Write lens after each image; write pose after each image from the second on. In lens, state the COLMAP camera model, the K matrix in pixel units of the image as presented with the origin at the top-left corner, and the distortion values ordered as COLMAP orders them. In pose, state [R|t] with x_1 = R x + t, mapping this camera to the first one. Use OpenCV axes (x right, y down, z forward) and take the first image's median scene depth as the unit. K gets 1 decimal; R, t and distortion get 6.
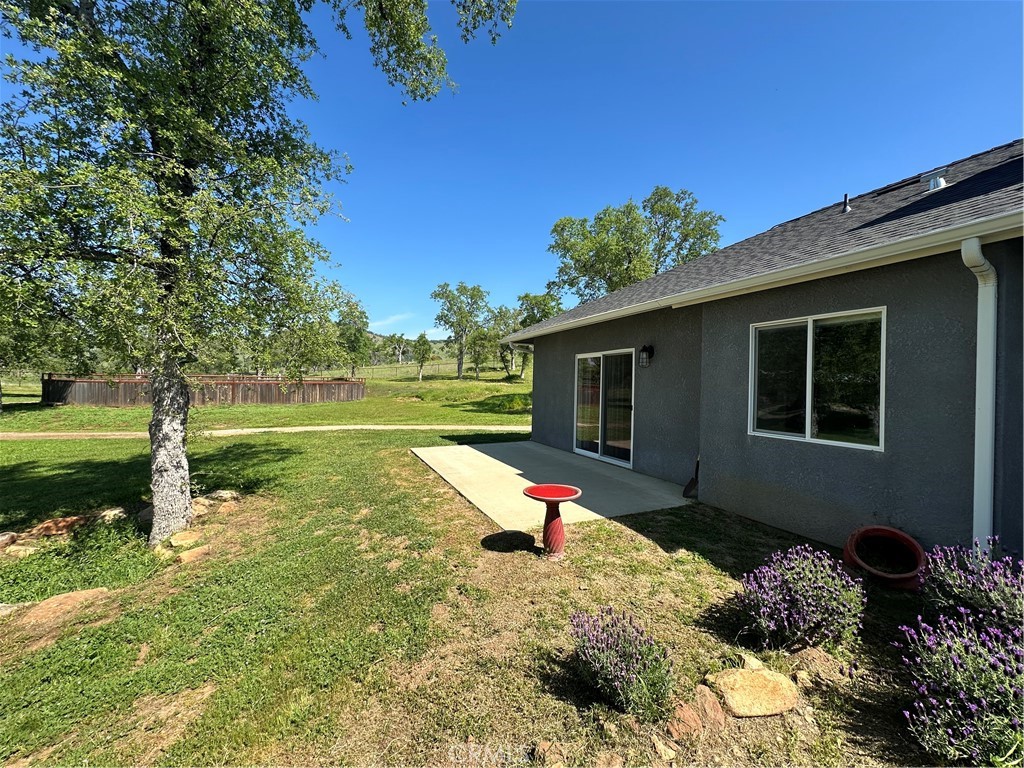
lens RADIAL K [[408.9, 0, 511.8], [0, 408.9, 382.4], [0, 0, 1]] dist [-0.003470, 0.000620]
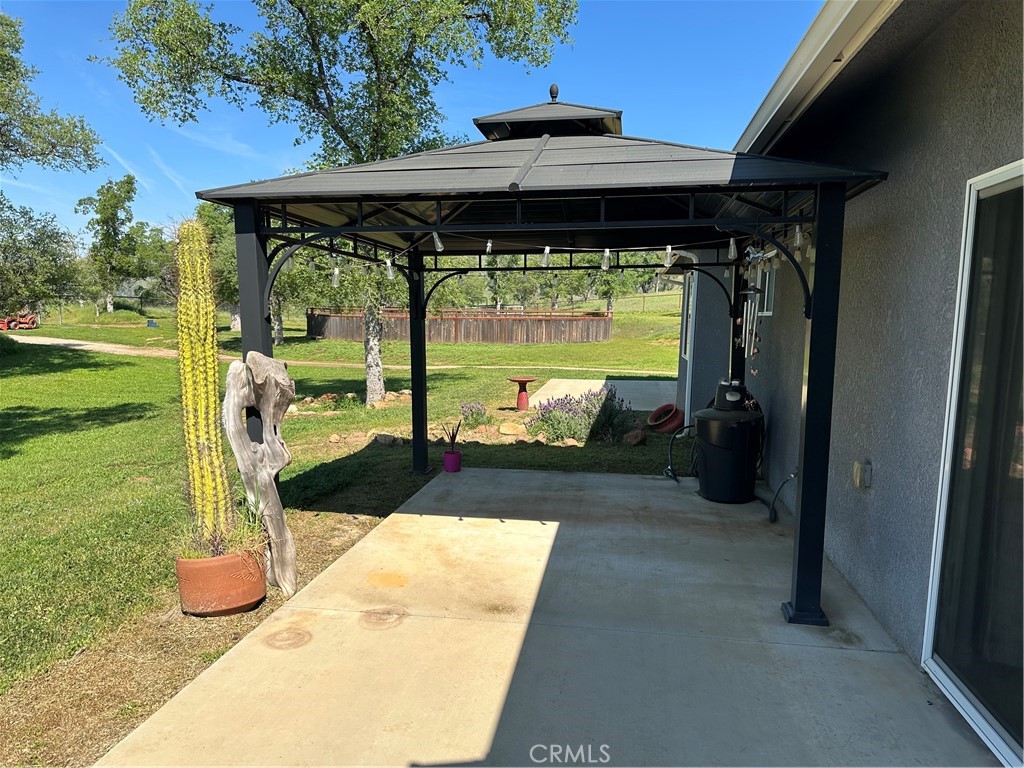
lens RADIAL K [[721.1, 0, 512.0], [0, 721.1, 384.0], [0, 0, 1]] dist [0.105809, -0.120938]
pose [[0.840479, 0.052388, -0.539306, 0.334650], [-0.003634, 0.995838, 0.091072, -0.000067], [0.541833, -0.074584, 0.837171, -0.320913]]
